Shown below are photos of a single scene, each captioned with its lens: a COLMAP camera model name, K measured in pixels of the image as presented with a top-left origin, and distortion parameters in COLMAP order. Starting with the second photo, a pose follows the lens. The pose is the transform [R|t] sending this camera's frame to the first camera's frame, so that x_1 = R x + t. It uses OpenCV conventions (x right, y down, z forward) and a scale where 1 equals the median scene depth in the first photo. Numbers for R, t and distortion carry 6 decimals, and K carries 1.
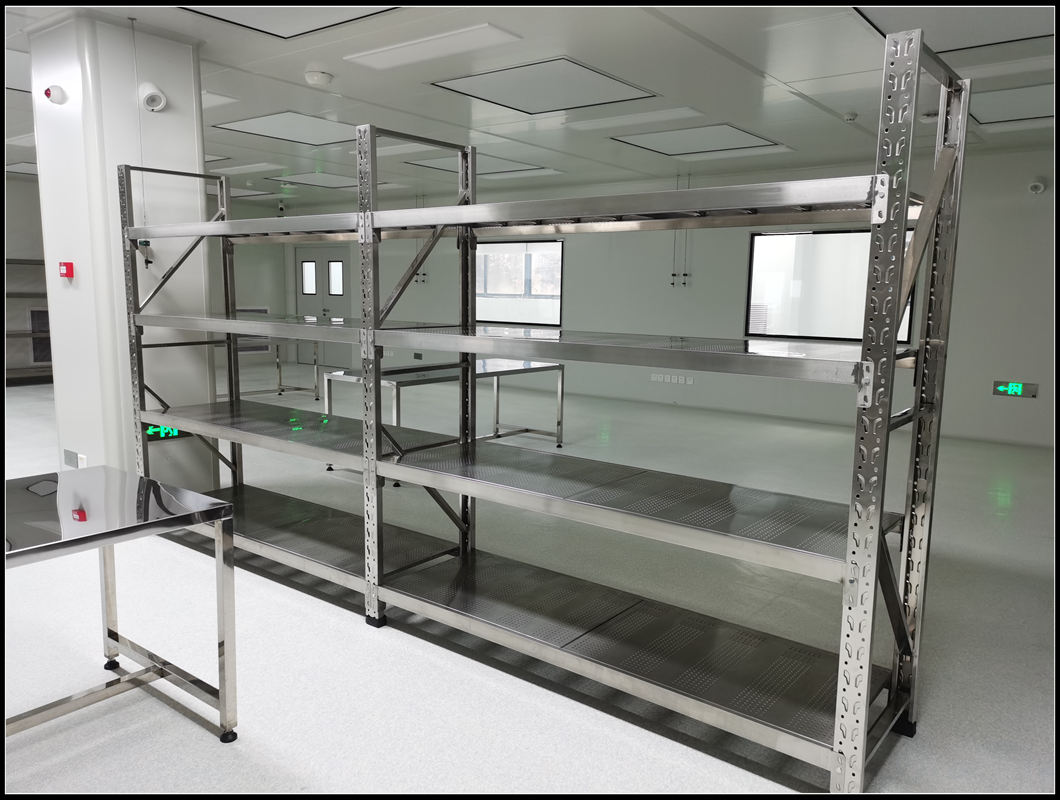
lens RADIAL K [[817.0, 0, 529.7], [0, 817.0, 402.5], [0, 0, 1]] dist [0.002844, 0.000489]
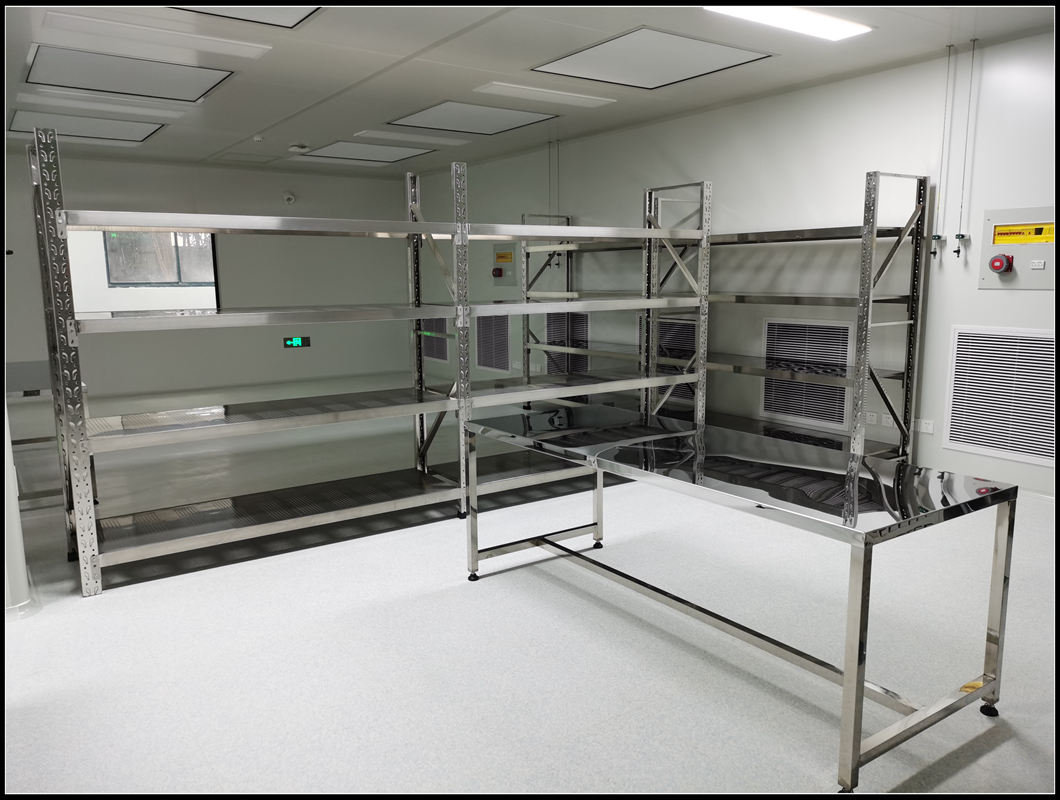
lens RADIAL K [[817.0, 0, 530.1], [0, 817.0, 401.5], [0, 0, 1]] dist [0.002844, 0.000489]
pose [[0.295505, -0.165053, 0.940975, -0.632023], [0.143184, 0.981489, 0.127194, -0.037647], [-0.944550, 0.097147, 0.313668, 0.192351]]
